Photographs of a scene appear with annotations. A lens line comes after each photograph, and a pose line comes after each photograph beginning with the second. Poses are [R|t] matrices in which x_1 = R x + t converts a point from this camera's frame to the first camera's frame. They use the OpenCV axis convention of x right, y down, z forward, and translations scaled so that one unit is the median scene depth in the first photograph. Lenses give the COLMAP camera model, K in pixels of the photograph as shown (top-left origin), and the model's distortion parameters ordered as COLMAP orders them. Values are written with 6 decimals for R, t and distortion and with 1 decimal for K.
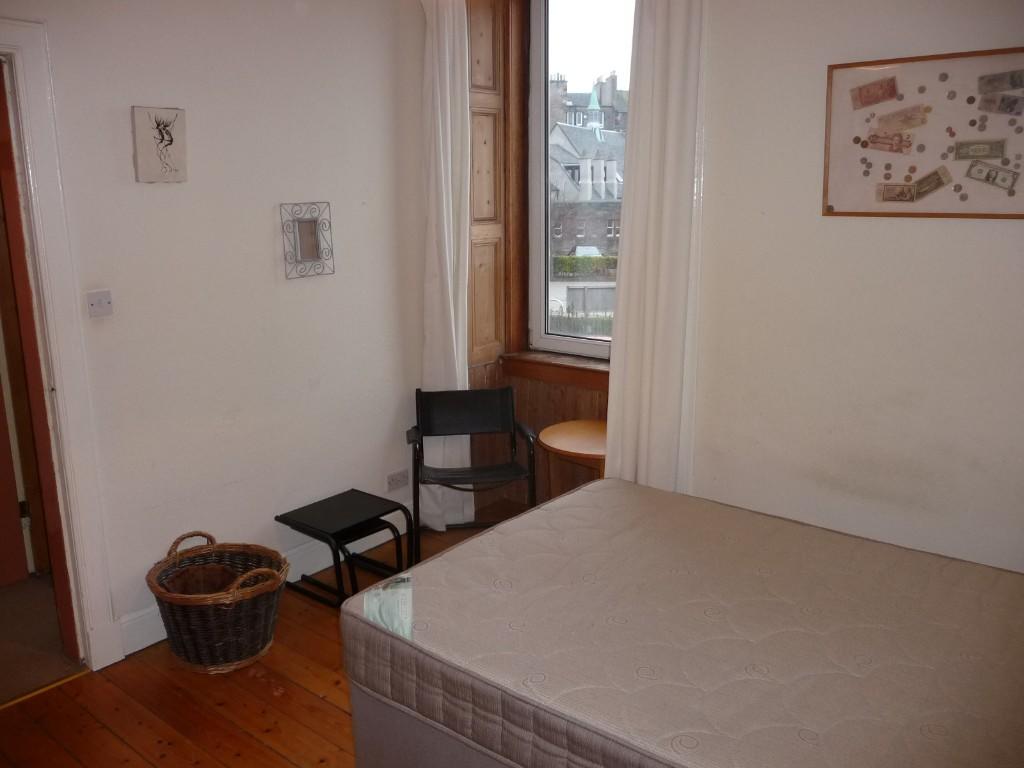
lens RADIAL K [[849.3, 0, 512.1], [0, 849.3, 383.9], [0, 0, 1]] dist [0.001097, 0.002358]
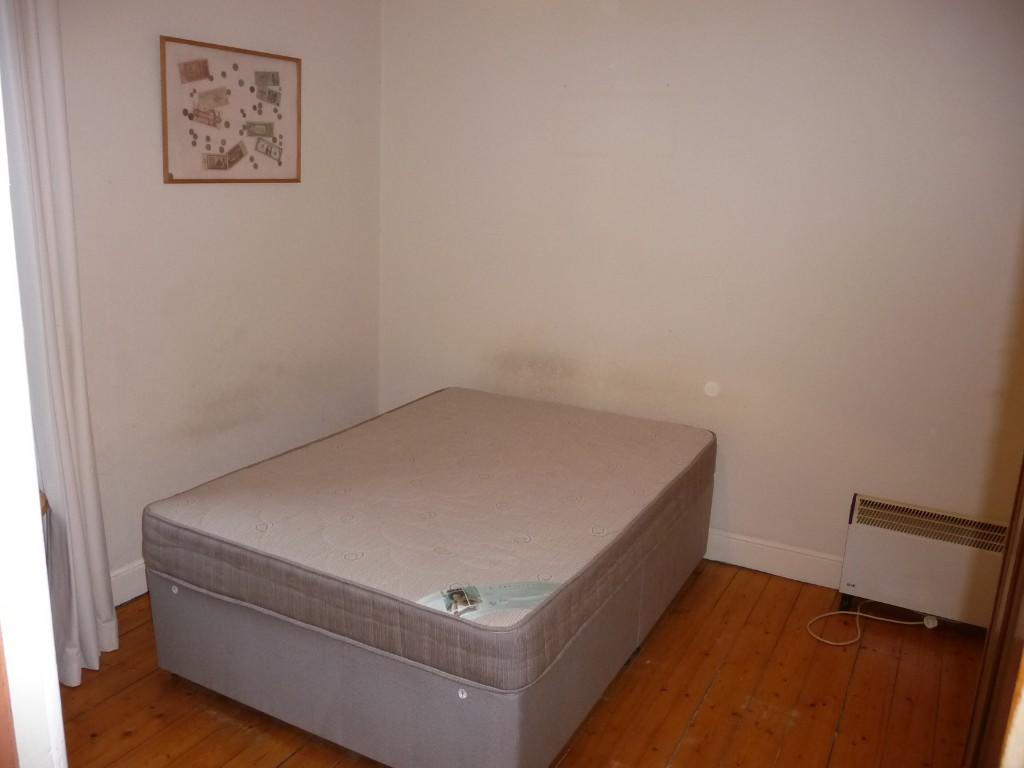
lens RADIAL K [[849.3, 0, 511.4], [0, 849.3, 383.4], [0, 0, 1]] dist [0.001097, 0.002358]
pose [[-0.184368, -0.257088, 0.948638, -0.818865], [0.182358, 0.939478, 0.290047, -0.210390], [-0.965792, 0.226467, -0.126327, 0.852754]]
